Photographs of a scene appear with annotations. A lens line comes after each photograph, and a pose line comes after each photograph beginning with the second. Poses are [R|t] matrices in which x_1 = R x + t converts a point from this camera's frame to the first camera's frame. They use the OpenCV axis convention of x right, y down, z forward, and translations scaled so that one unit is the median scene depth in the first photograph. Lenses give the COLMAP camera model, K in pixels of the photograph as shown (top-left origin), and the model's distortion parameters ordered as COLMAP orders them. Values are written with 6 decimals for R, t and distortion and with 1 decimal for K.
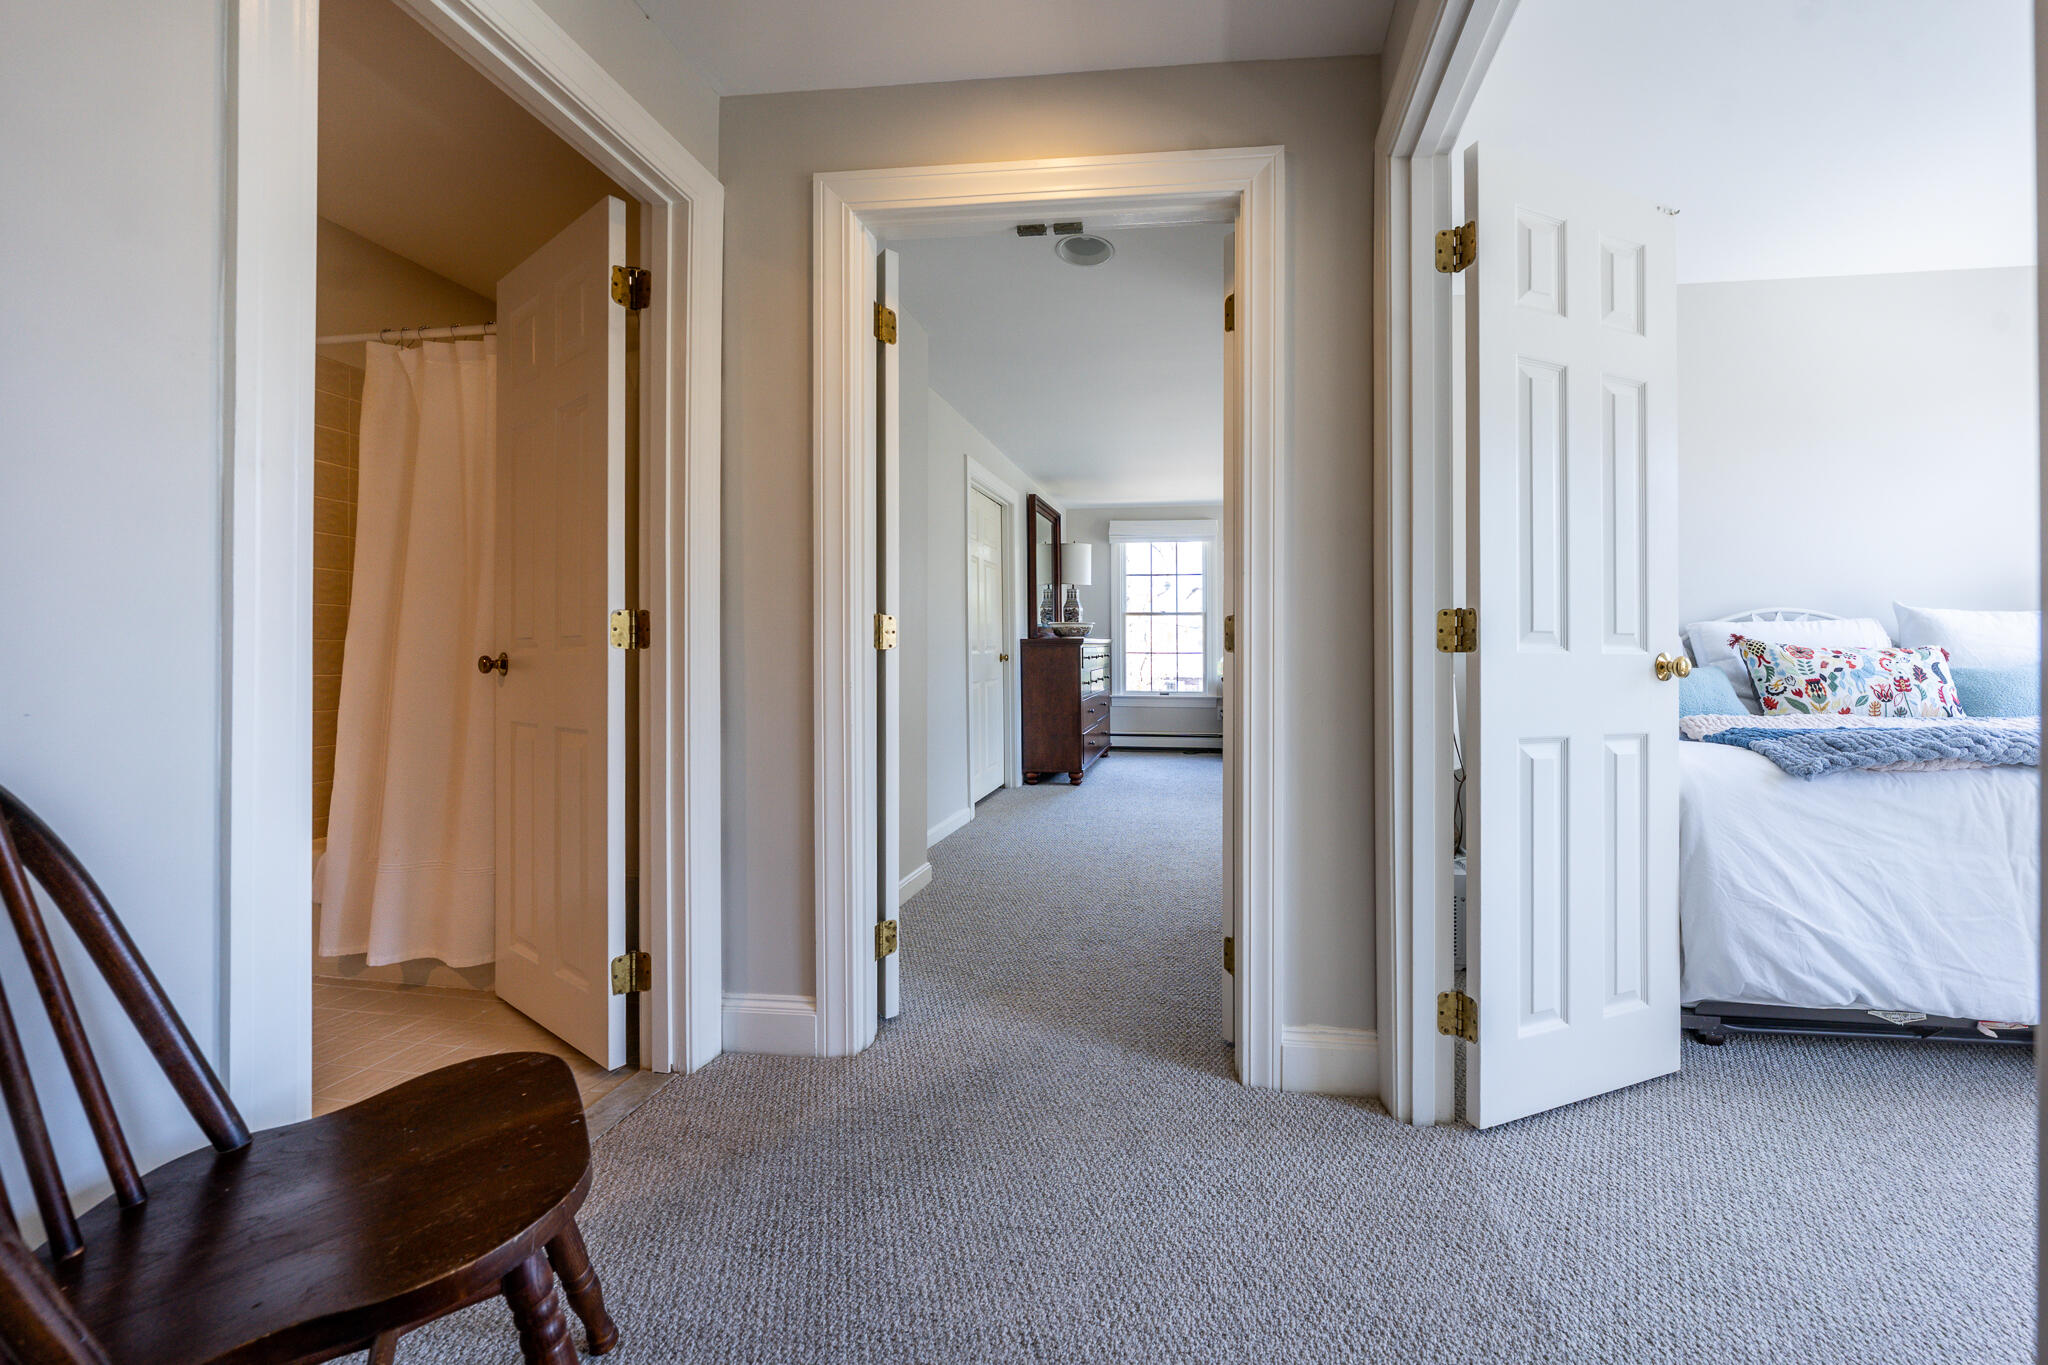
lens RADIAL K [[717.4, 0, 1022.5], [0, 717.4, 670.1], [0, 0, 1]] dist [0.000571, -0.000235]
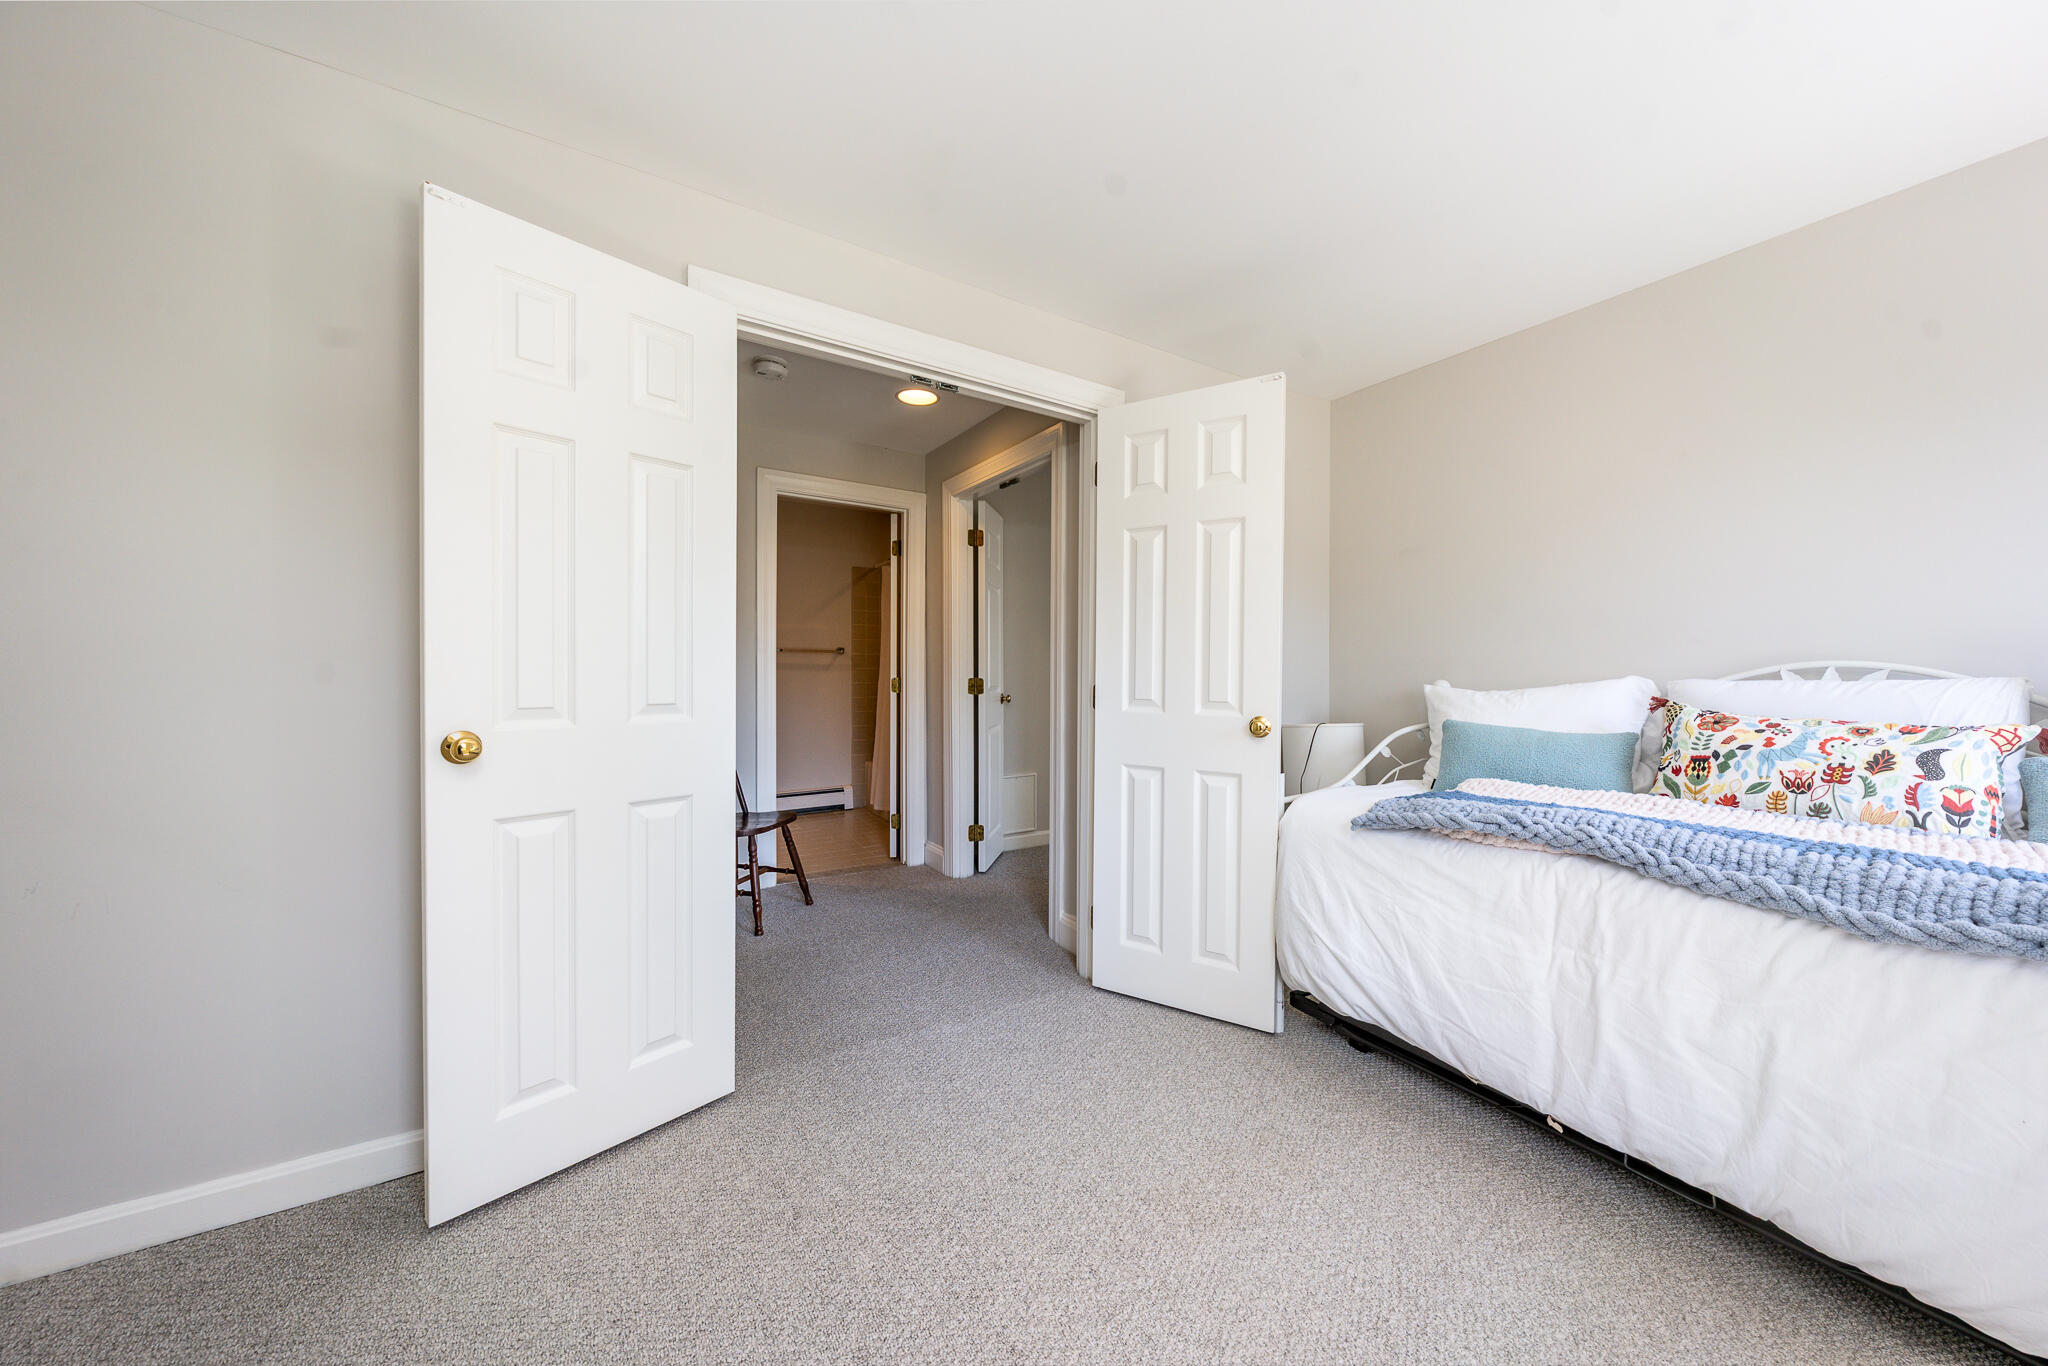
lens RADIAL K [[717.4, 0, 1029.8], [0, 717.4, 681.4], [0, 0, 1]] dist [0.000571, -0.000235]
pose [[0.602745, 0.015185, -0.797789, 1.645684], [-0.008508, 0.999884, 0.012604, -0.097668], [0.797888, -0.000810, 0.602805, -0.139923]]
